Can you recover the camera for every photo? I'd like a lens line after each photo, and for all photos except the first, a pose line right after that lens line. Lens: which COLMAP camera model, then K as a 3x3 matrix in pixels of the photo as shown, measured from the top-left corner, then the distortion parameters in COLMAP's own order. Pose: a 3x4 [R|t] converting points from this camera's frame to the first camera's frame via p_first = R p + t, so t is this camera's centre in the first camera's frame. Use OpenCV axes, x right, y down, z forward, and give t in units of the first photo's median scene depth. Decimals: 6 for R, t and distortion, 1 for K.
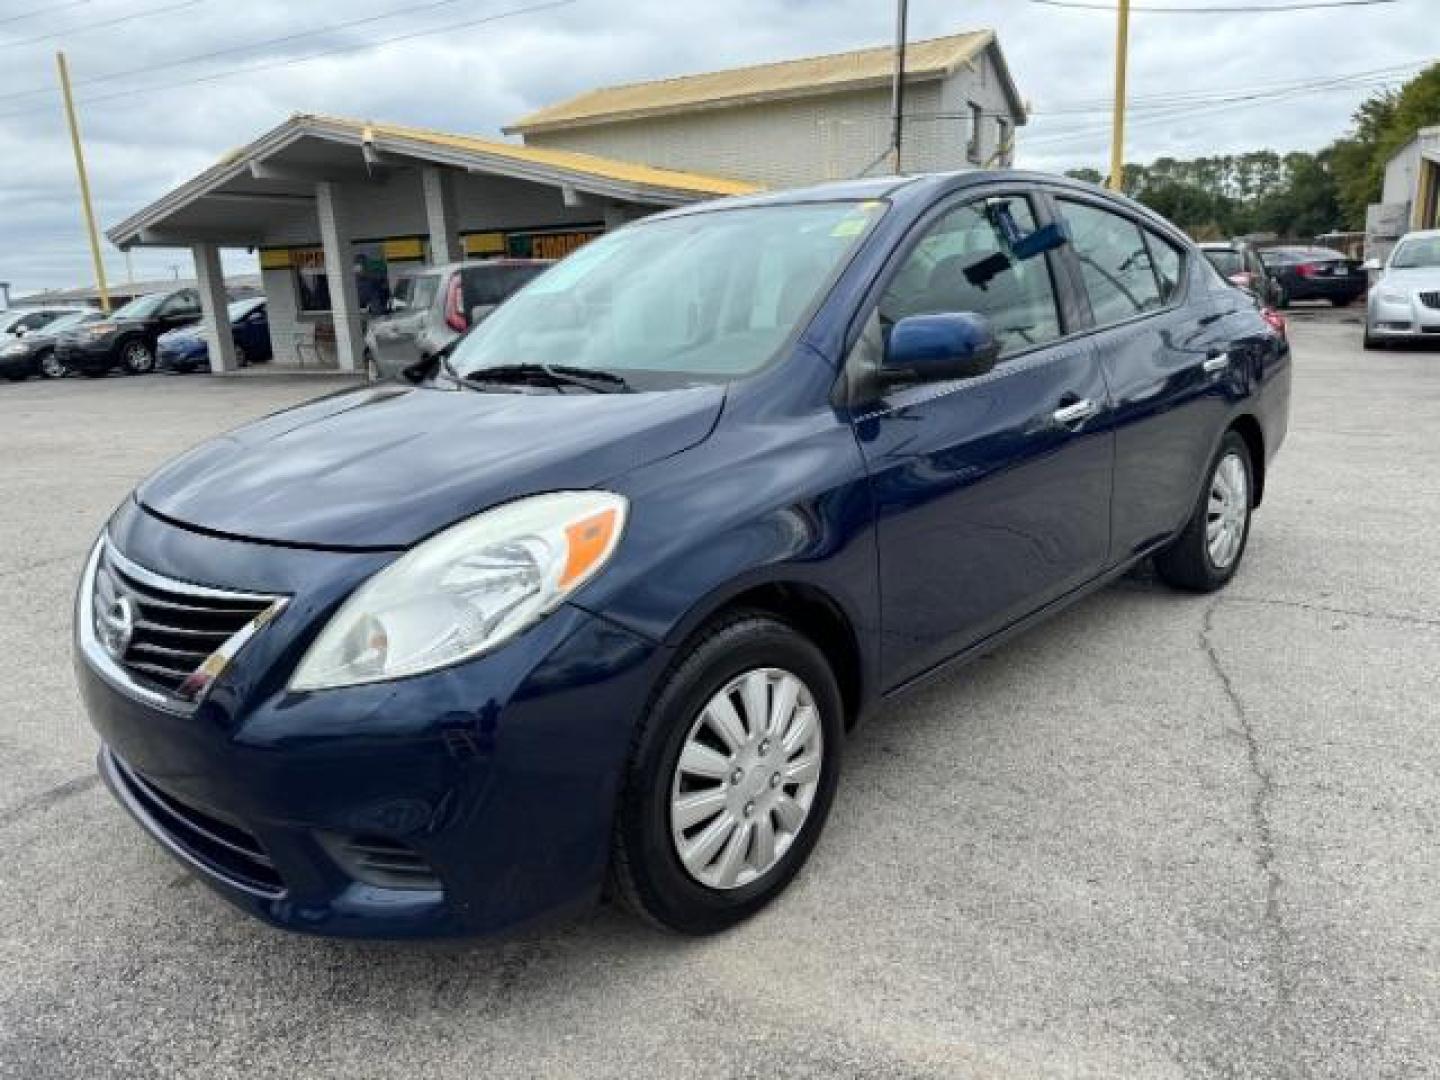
lens RADIAL K [[1033.1, 0, 720.8], [0, 1033.1, 535.5], [0, 0, 1]] dist [0.009967, -0.003000]
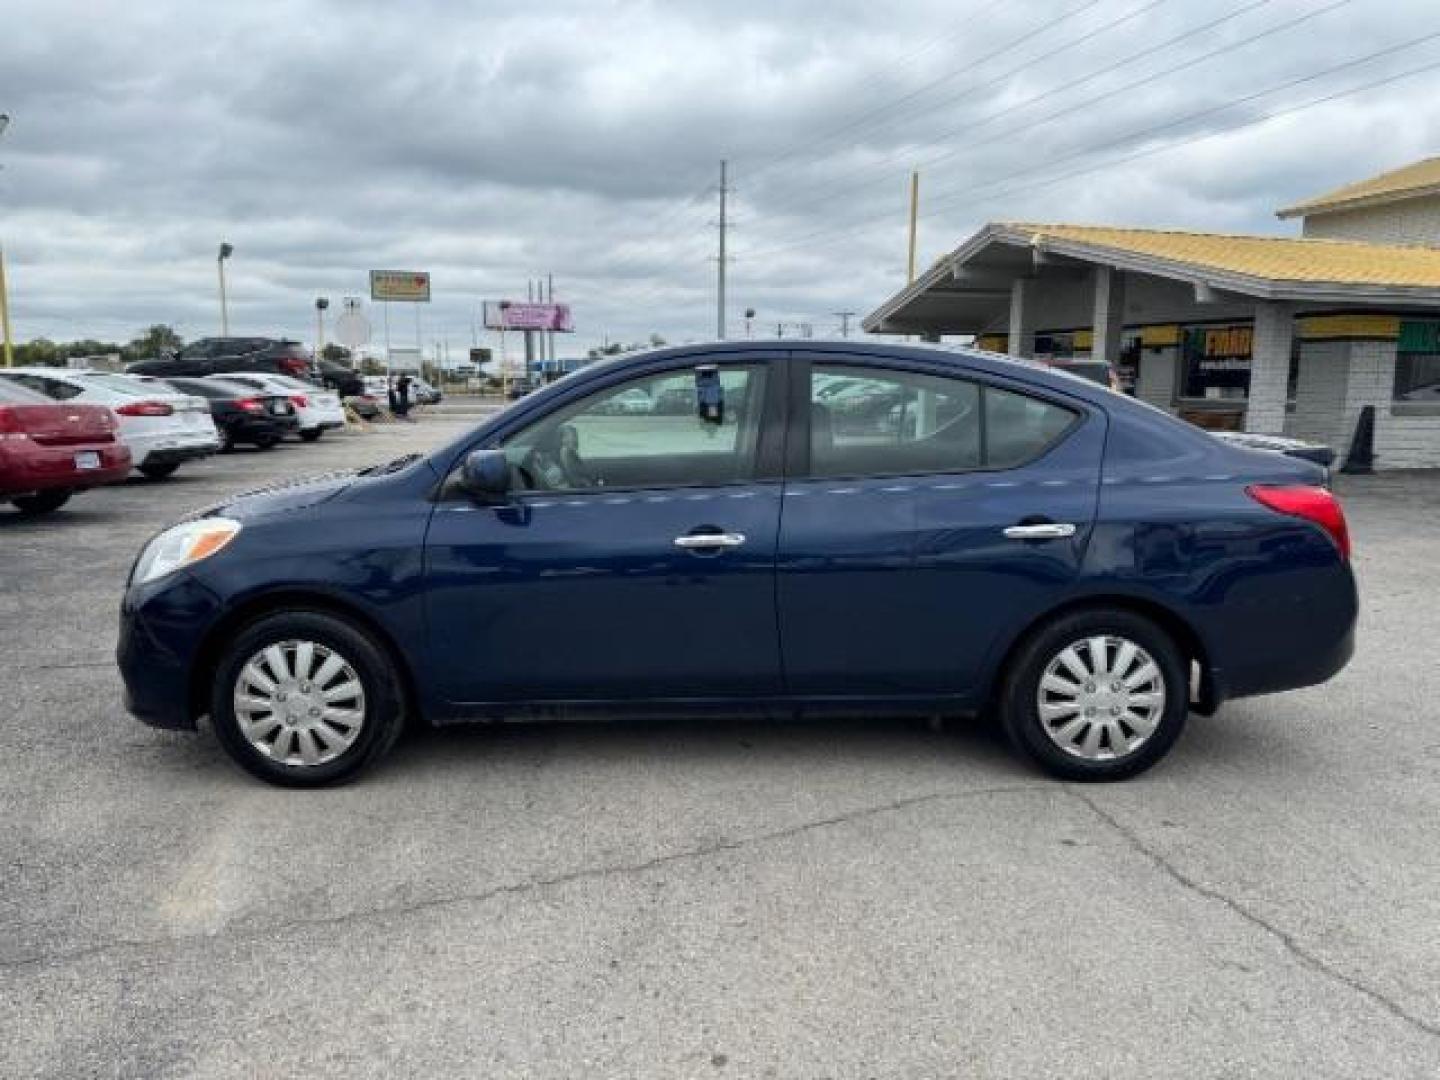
lens RADIAL K [[1033.1, 0, 710.6], [0, 1033.1, 540.5], [0, 0, 1]] dist [0.009967, -0.003000]
pose [[0.683186, 0.162002, -0.712048, 0.243684], [-0.207195, 0.978012, 0.023716, -0.029807], [0.700234, 0.131330, 0.701730, 0.035582]]
